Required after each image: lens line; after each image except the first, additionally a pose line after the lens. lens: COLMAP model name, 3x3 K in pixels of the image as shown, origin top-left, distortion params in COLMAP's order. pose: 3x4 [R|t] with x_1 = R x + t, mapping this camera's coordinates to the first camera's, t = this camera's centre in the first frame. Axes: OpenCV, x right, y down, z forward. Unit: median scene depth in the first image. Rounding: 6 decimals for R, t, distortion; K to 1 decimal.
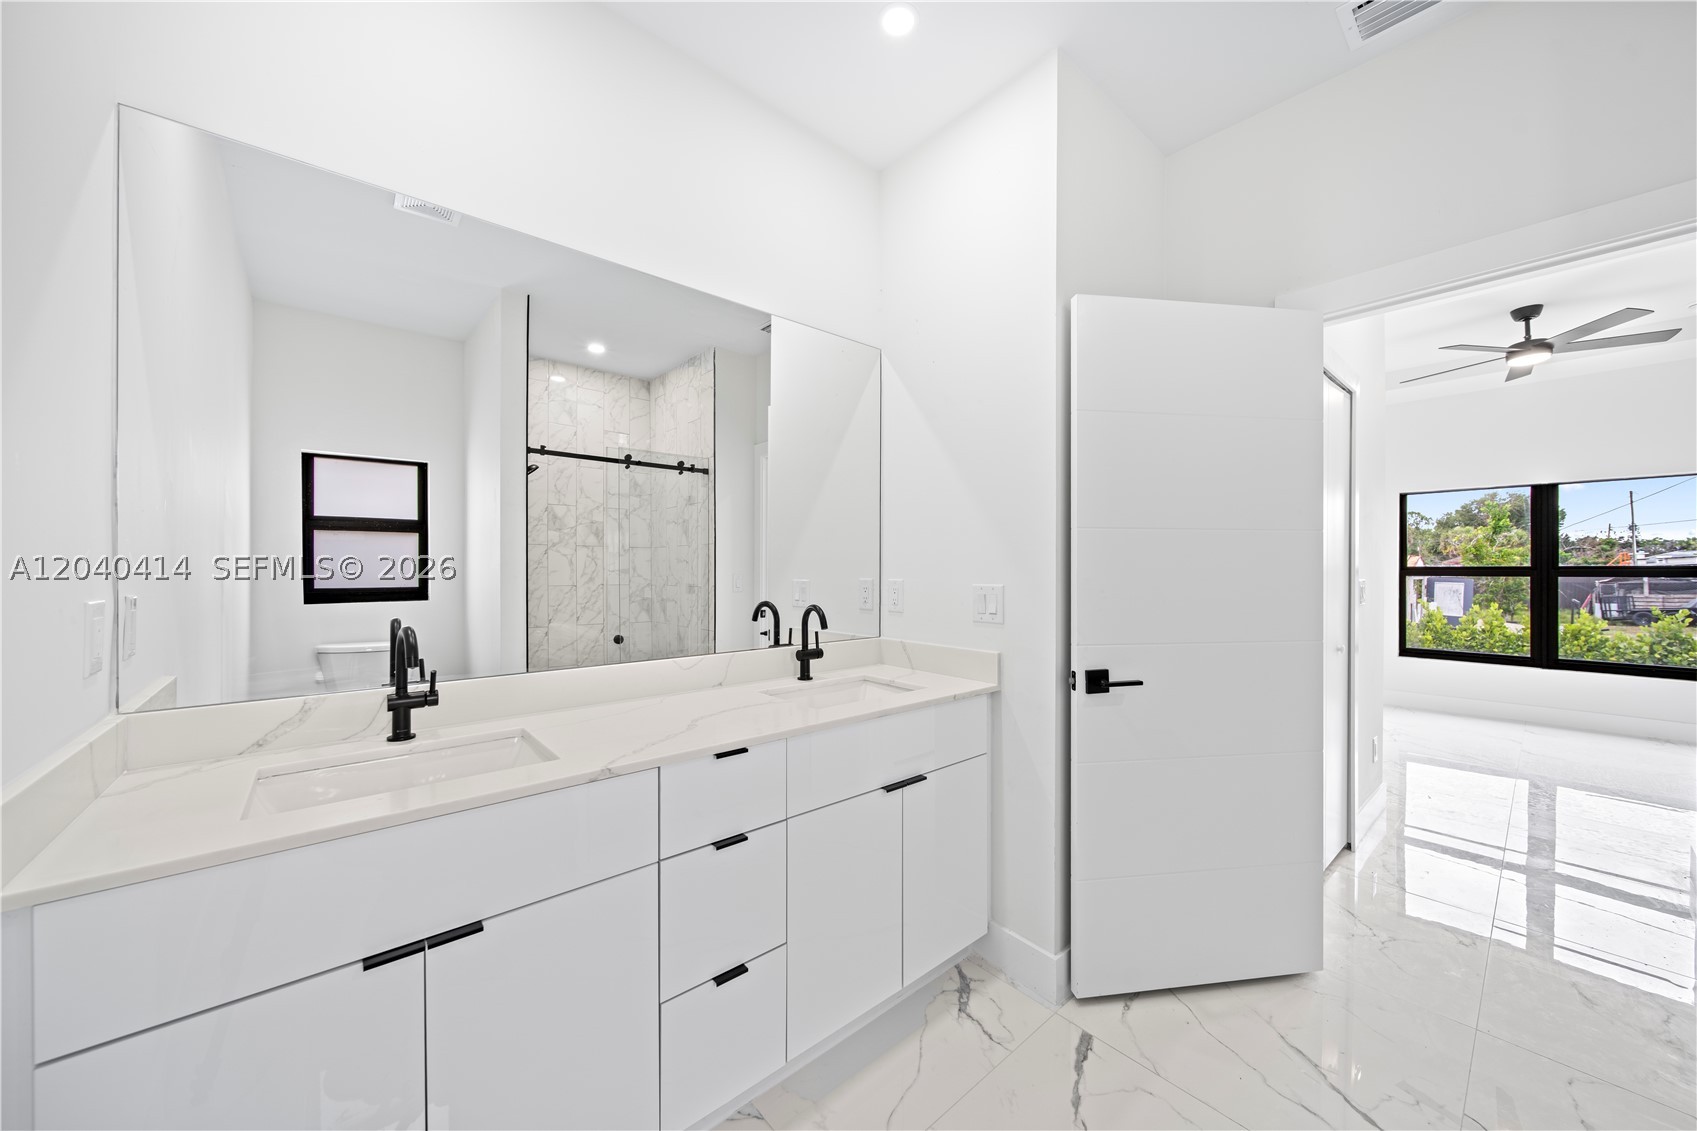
lens RADIAL K [[599.6, 0, 864.8], [0, 599.6, 572.5], [0, 0, 1]] dist [0.000255, -0.002595]
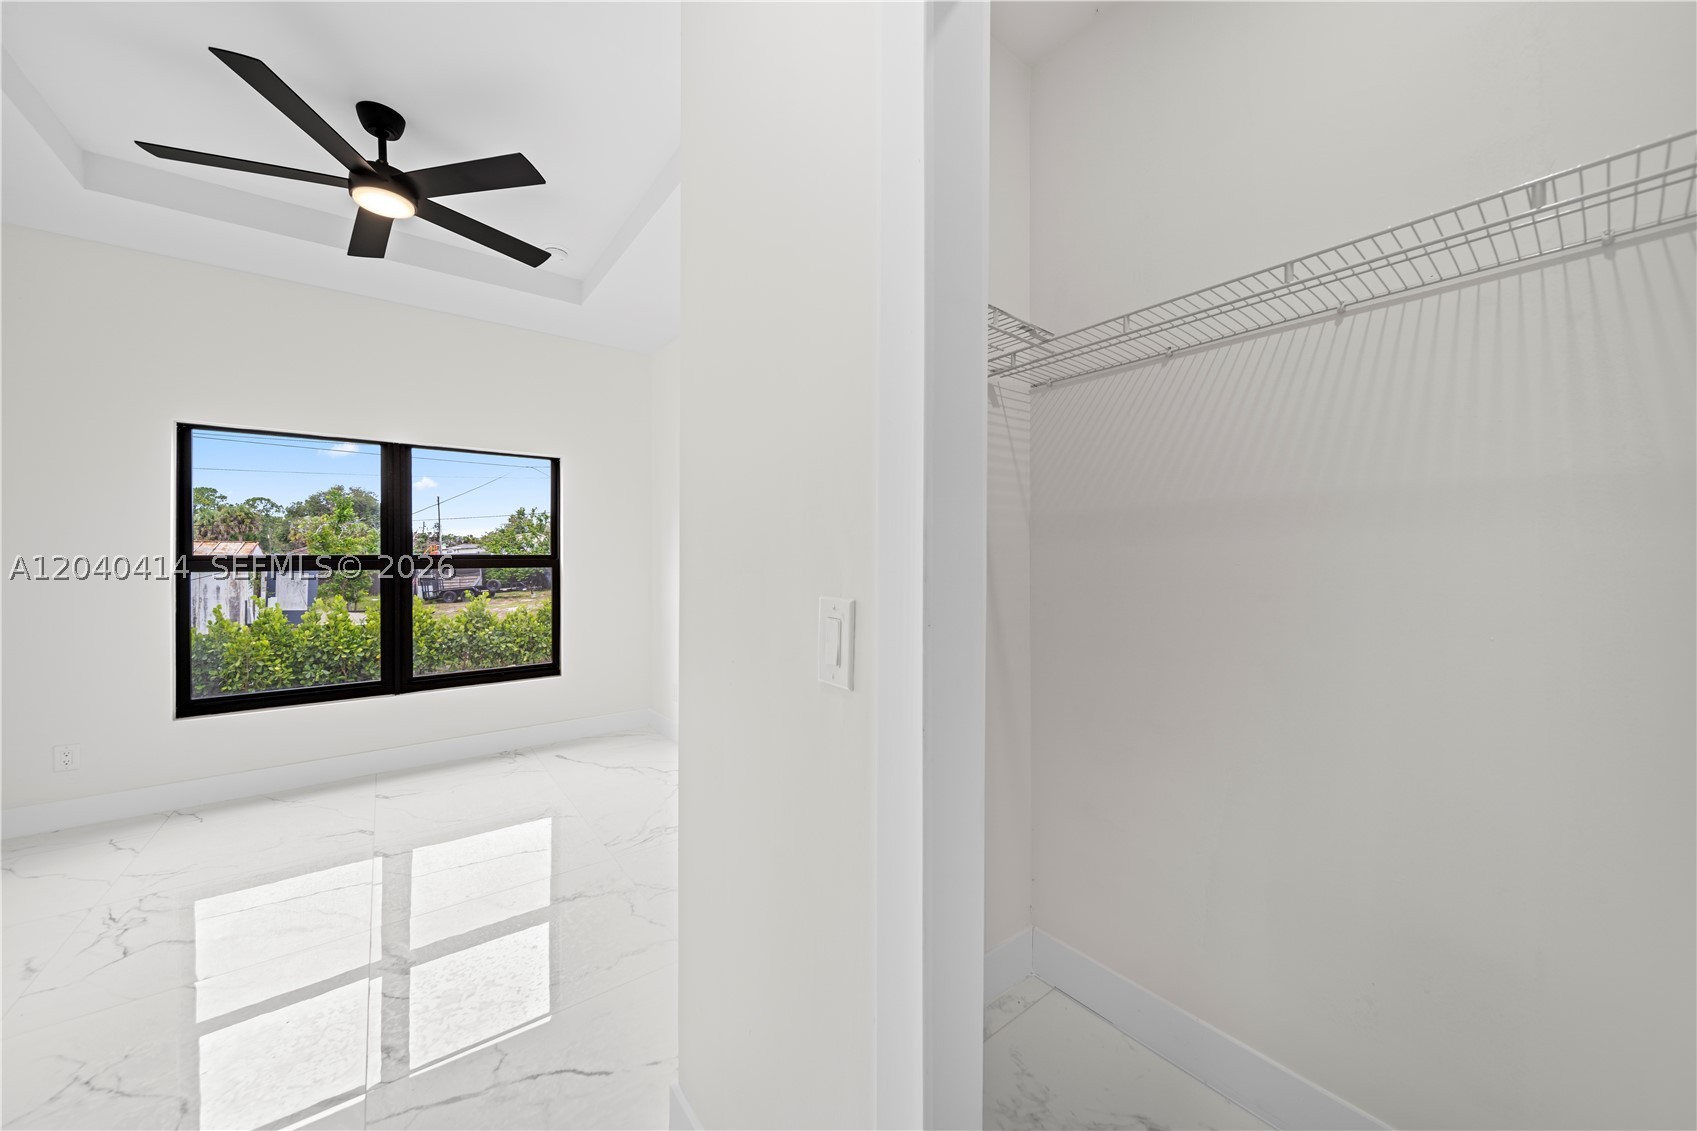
lens RADIAL K [[608.0, 0, 859.7], [0, 608.0, 553.2], [0, 0, 1]] dist [0.000301, -0.000403]
pose [[0.052832, 0.004740, 0.998592, 0.165936], [0.008498, 0.999950, -0.005196, -0.001442], [-0.998567, 0.008760, 0.052790, 0.154506]]
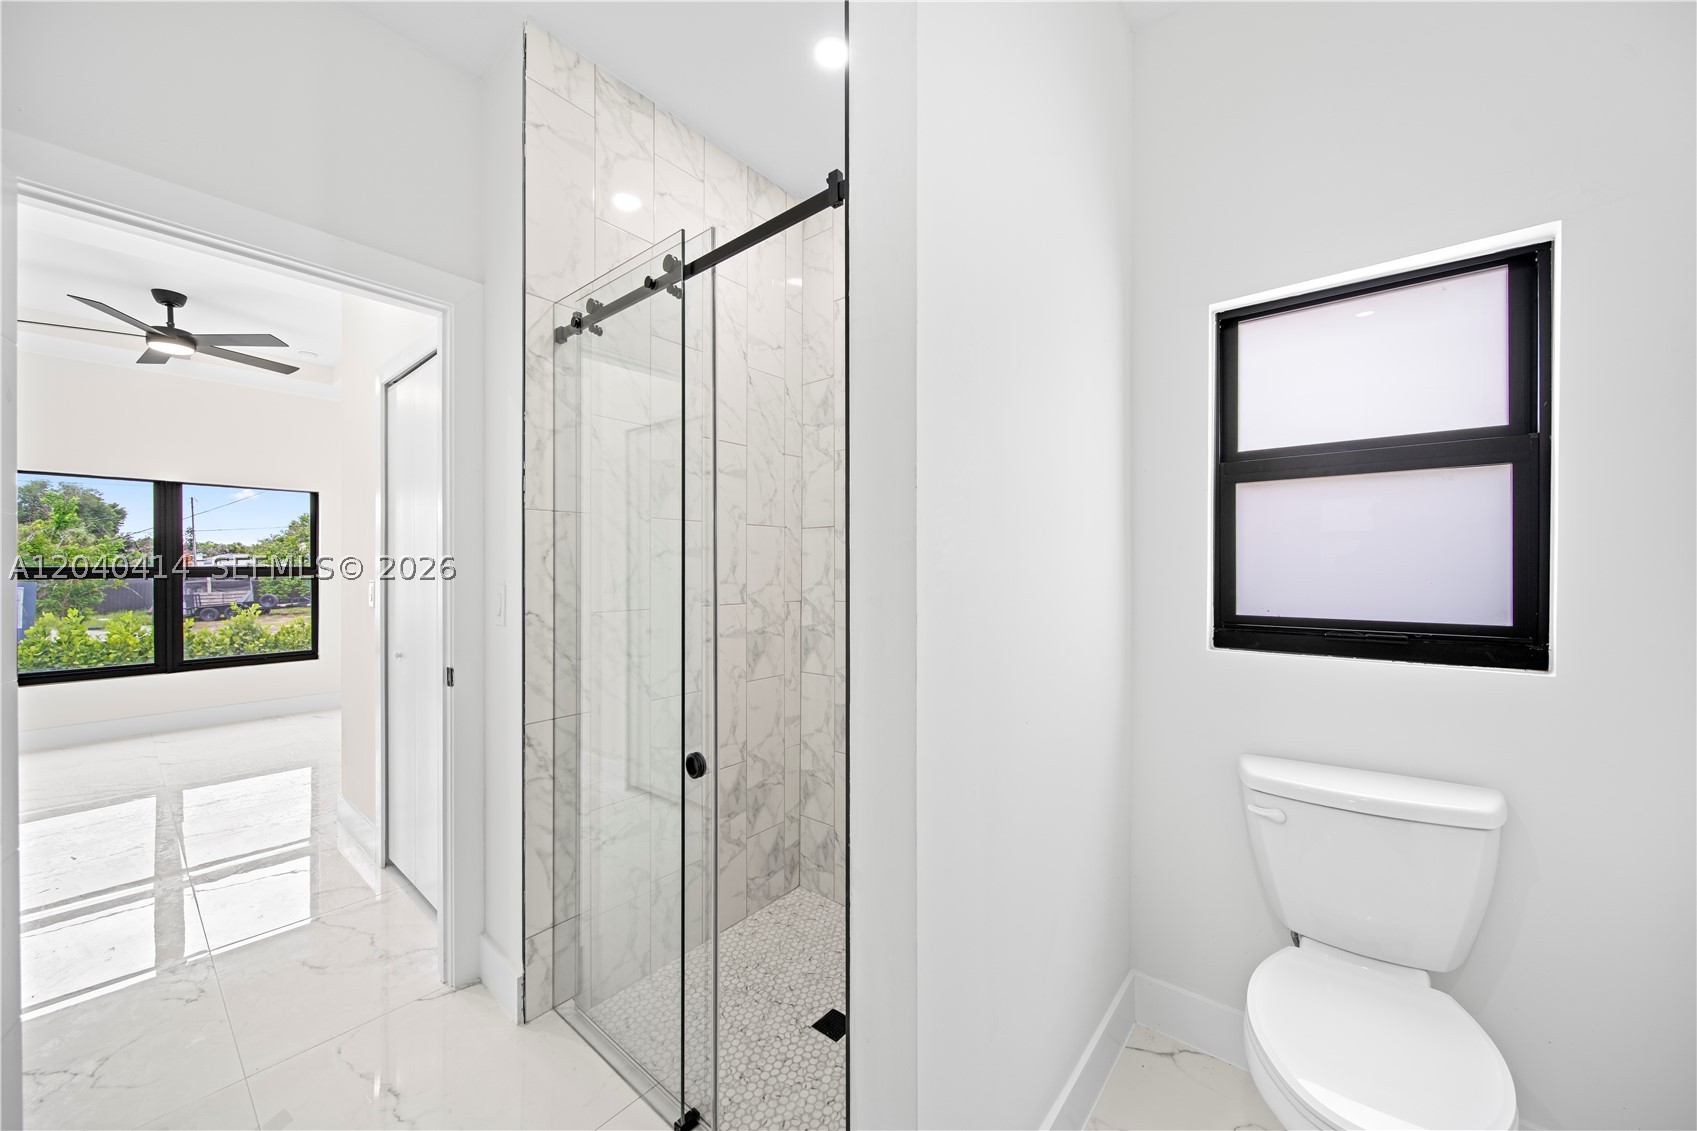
lens RADIAL K [[610.1, 0, 848.5], [0, 610.1, 565.5], [0, 0, 1]] dist [-0.001377, -0.000332]
pose [[-0.163996, 0.002857, 0.986457, -0.004705], [0.009675, 0.999952, -0.001287, -0.000164], [-0.986414, 0.009333, -0.164016, 0.031191]]
